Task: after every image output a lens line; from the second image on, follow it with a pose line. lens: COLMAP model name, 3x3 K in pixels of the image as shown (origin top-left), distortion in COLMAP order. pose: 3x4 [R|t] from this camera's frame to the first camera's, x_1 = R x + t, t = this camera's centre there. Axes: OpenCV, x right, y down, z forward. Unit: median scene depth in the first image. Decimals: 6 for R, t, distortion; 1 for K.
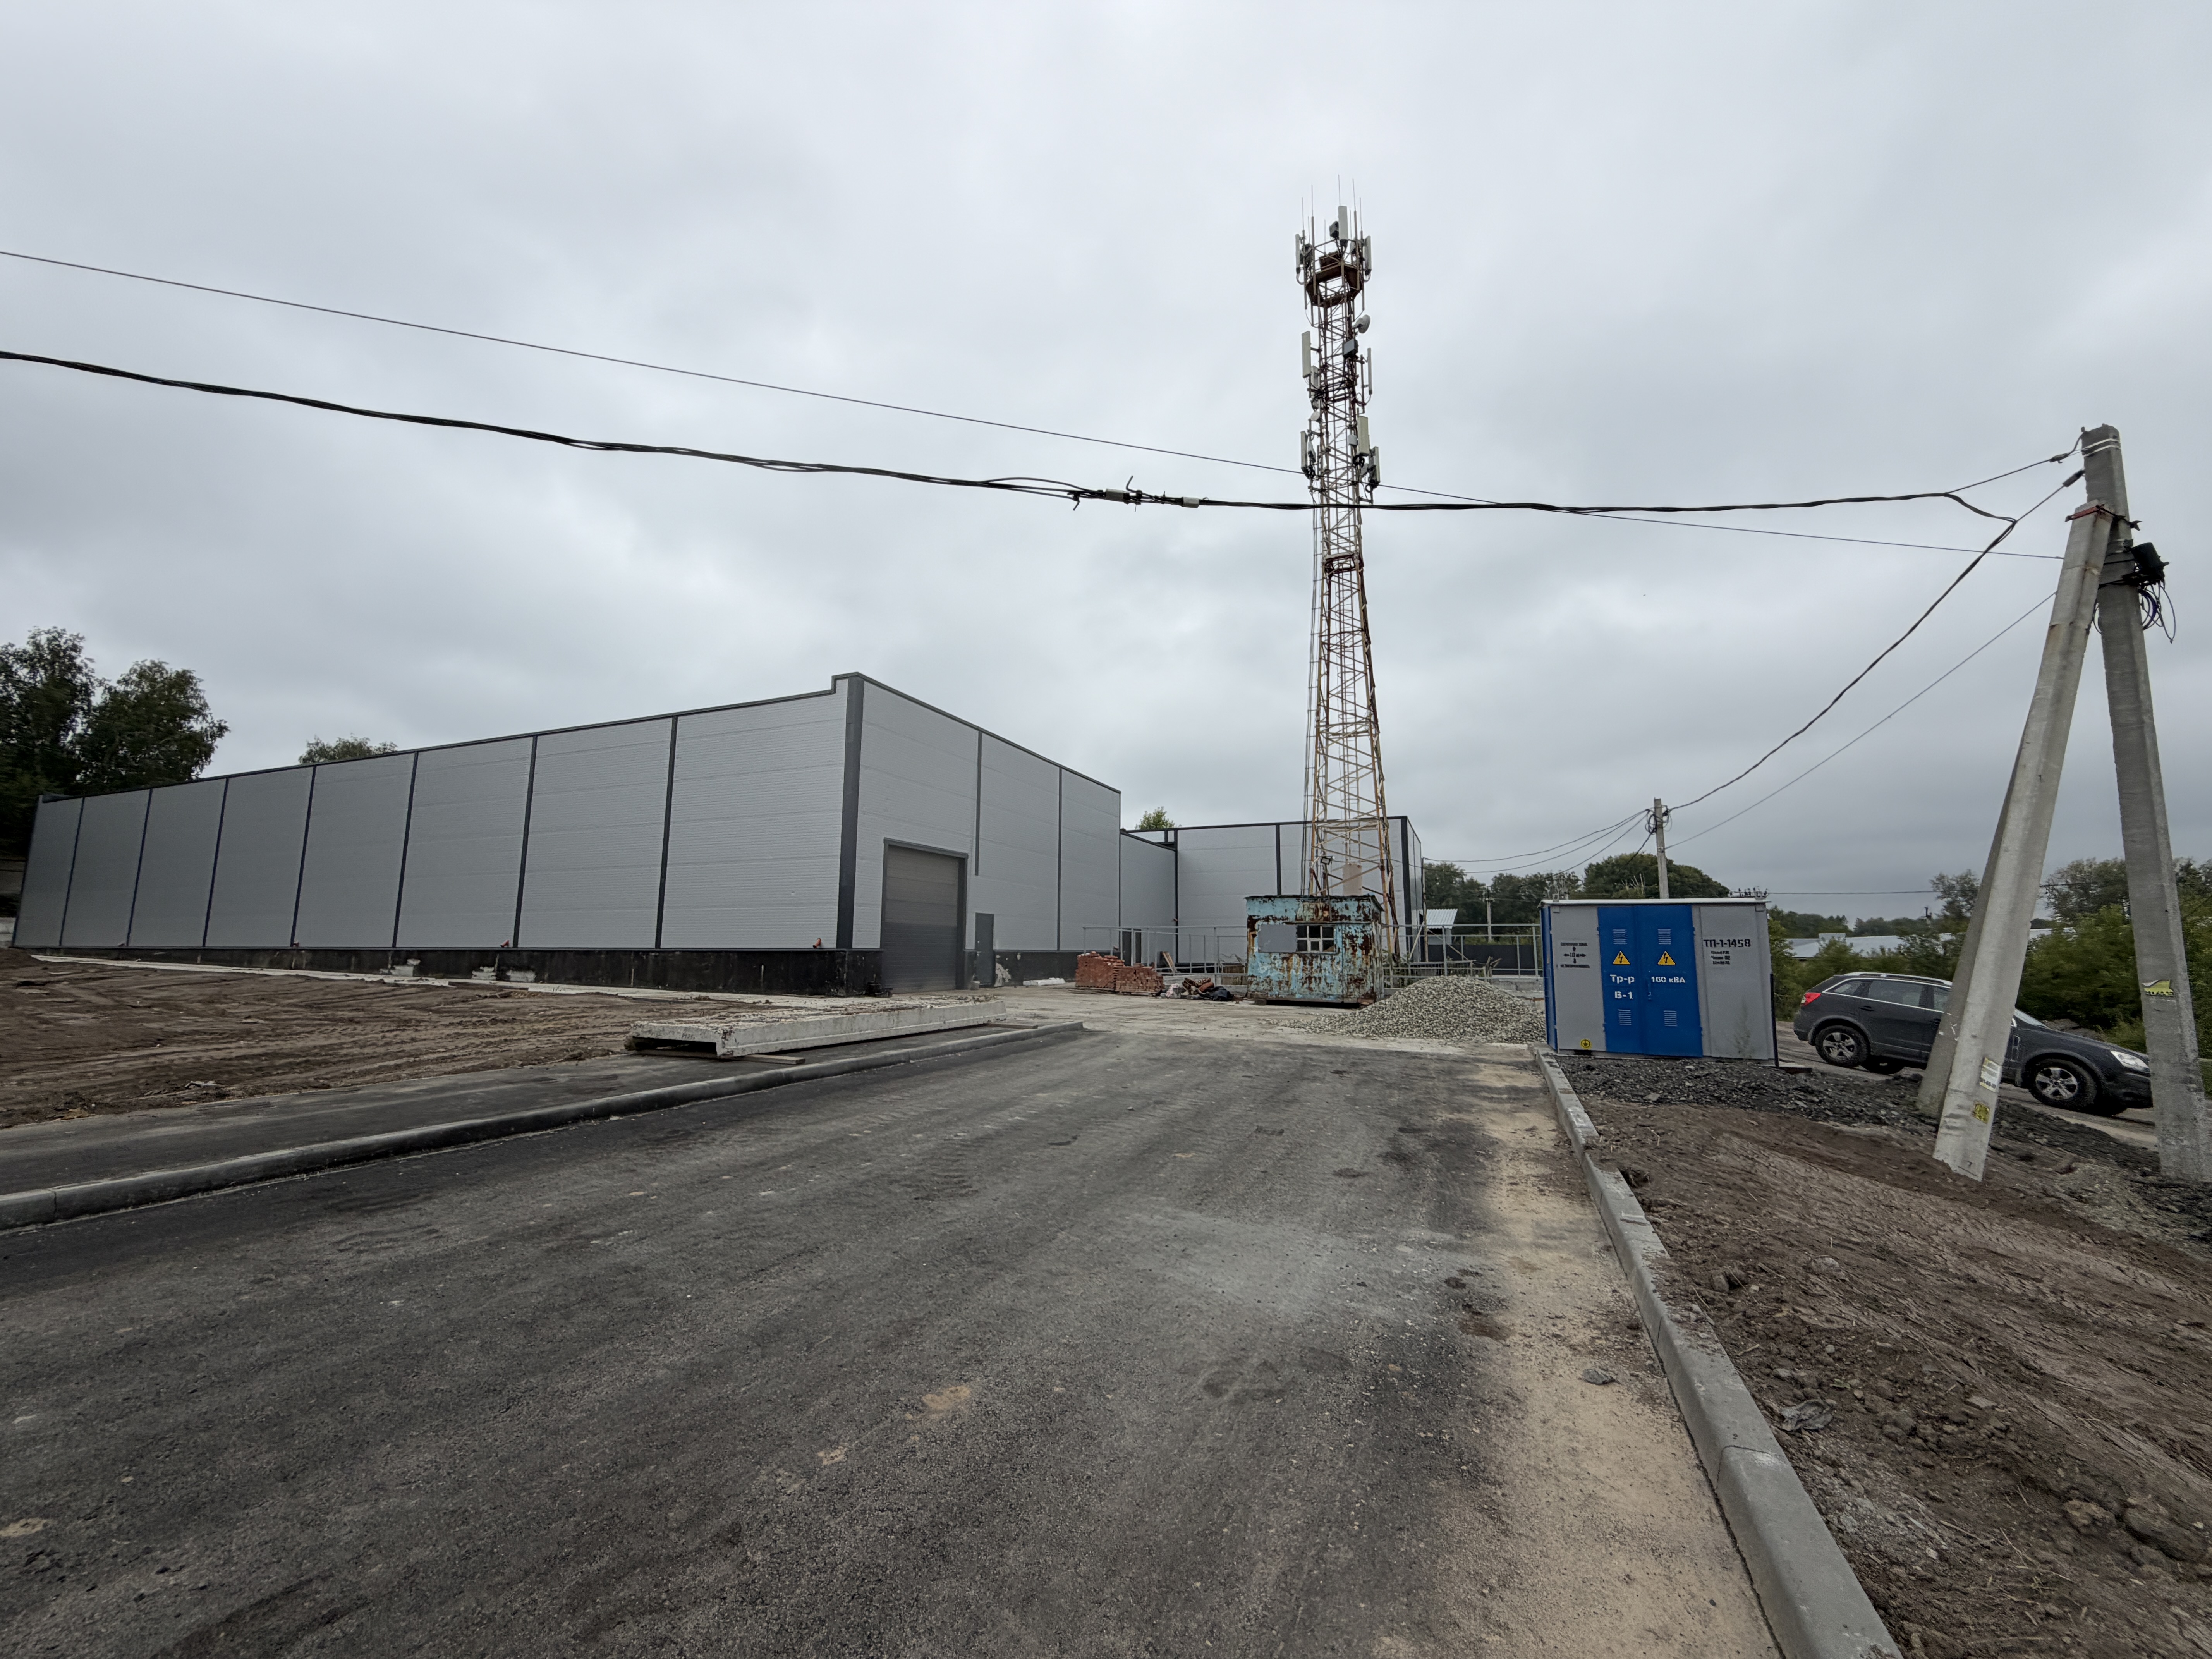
lens RADIAL K [[889.1, 0, 1103.7], [0, 889.1, 834.2], [0, 0, 1]] dist [-0.007538, 0.001232]
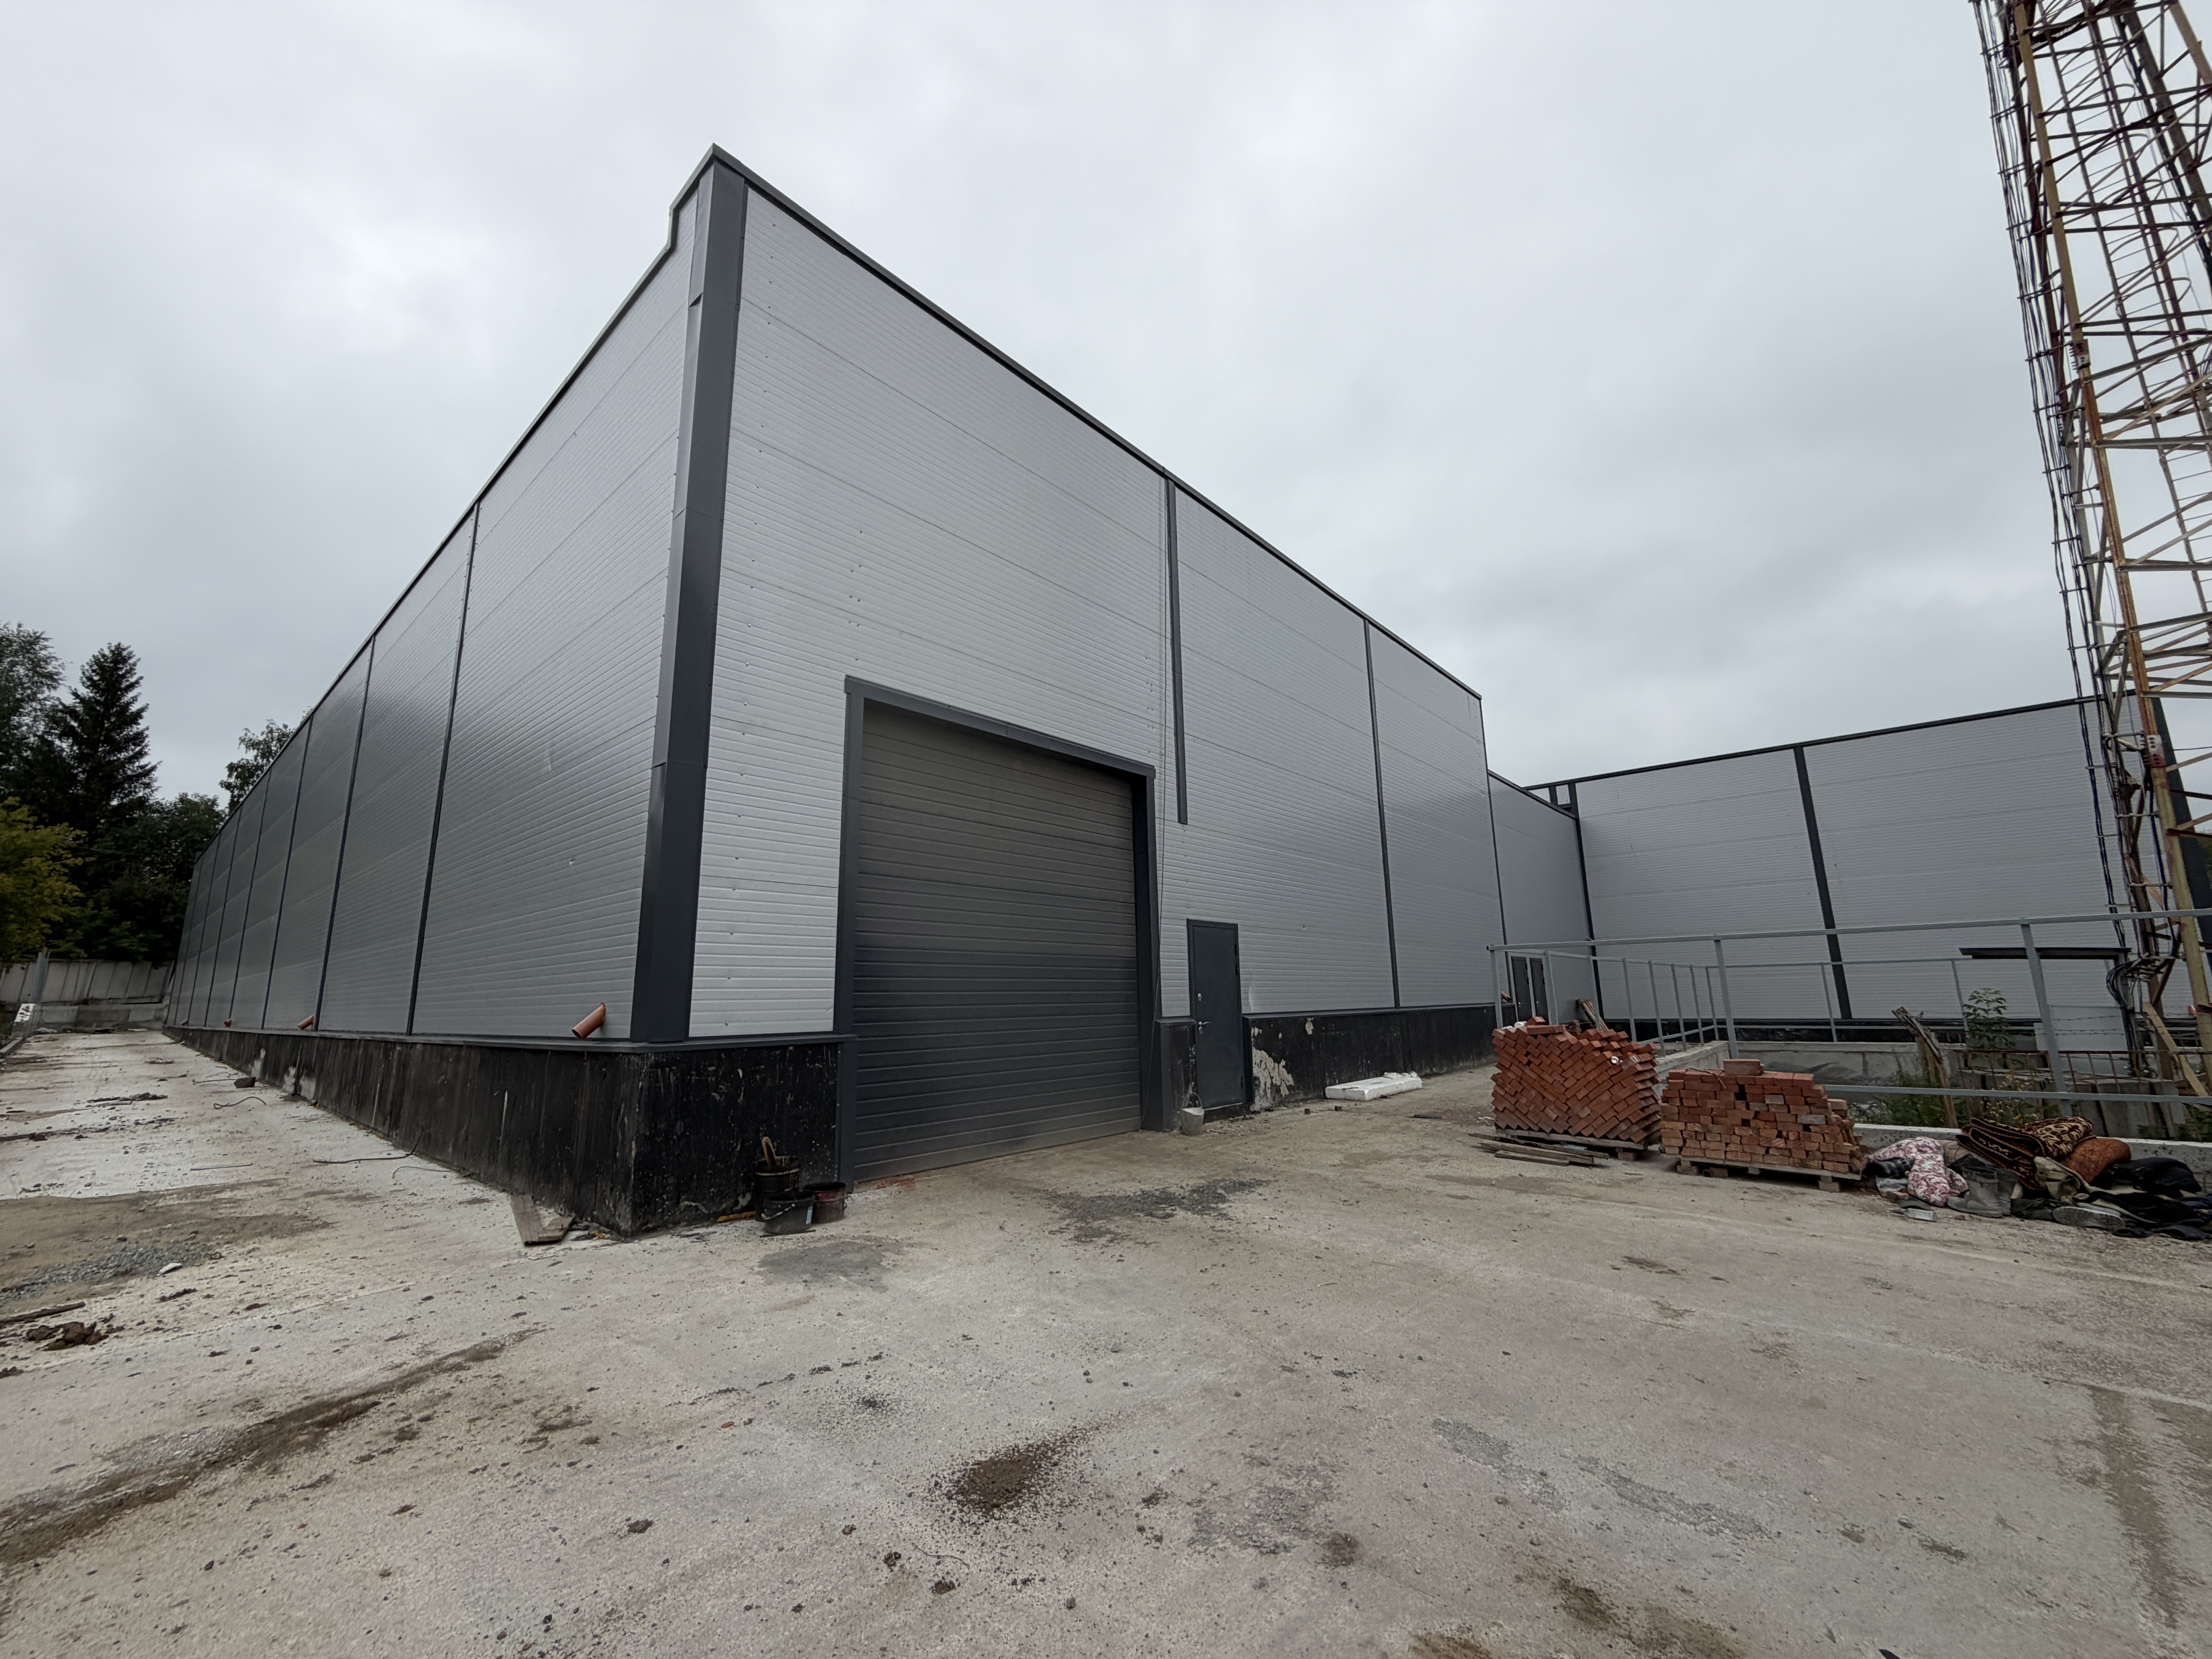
lens RADIAL K [[889.1, 0, 1094.1], [0, 889.1, 827.8], [0, 0, 1]] dist [-0.007538, 0.001232]
pose [[0.946740, -0.085918, -0.310326, -0.057298], [0.068172, 0.995380, -0.067606, 0.070121], [0.314701, 0.042850, 0.948223, 0.605376]]
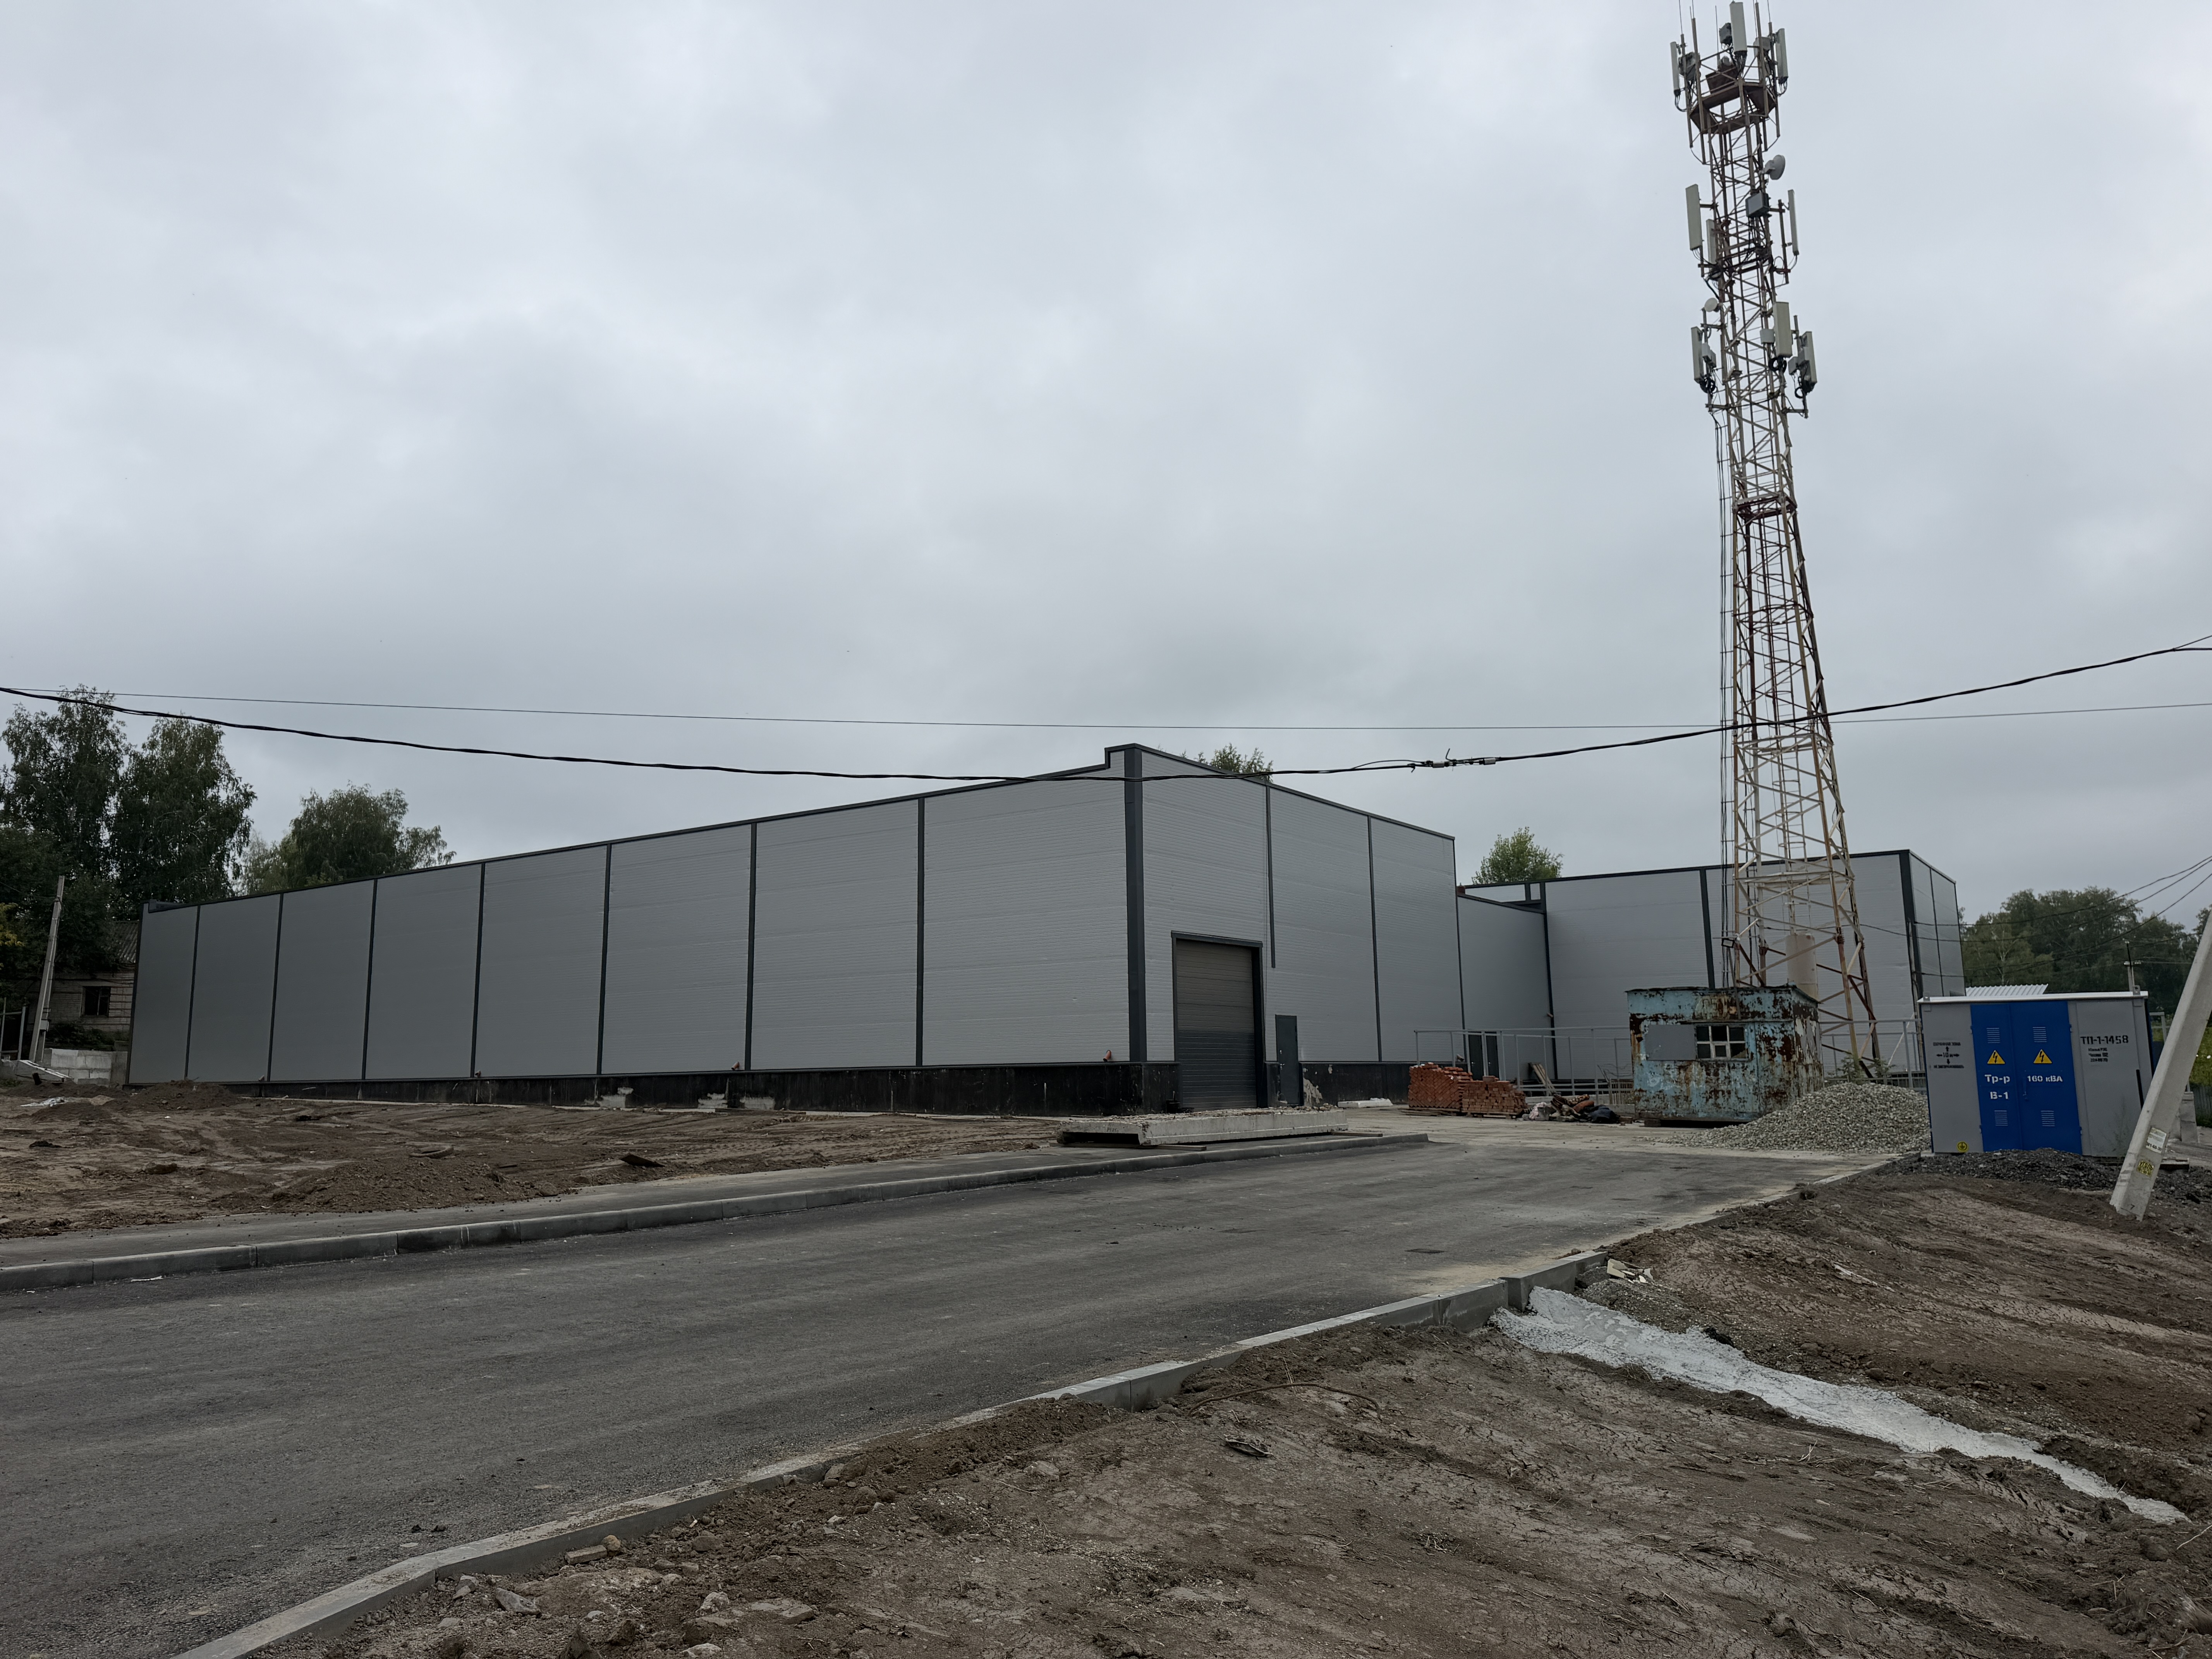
lens RADIAL K [[1570.7, 0, 1064.0], [0, 1570.7, 816.7], [0, 0, 1]] dist [0.071212, -0.082101]
pose [[0.973269, -0.052757, -0.223526, -0.003049], [0.046354, 0.998353, -0.033801, -0.049316], [0.224941, 0.022536, 0.974112, -0.412333]]
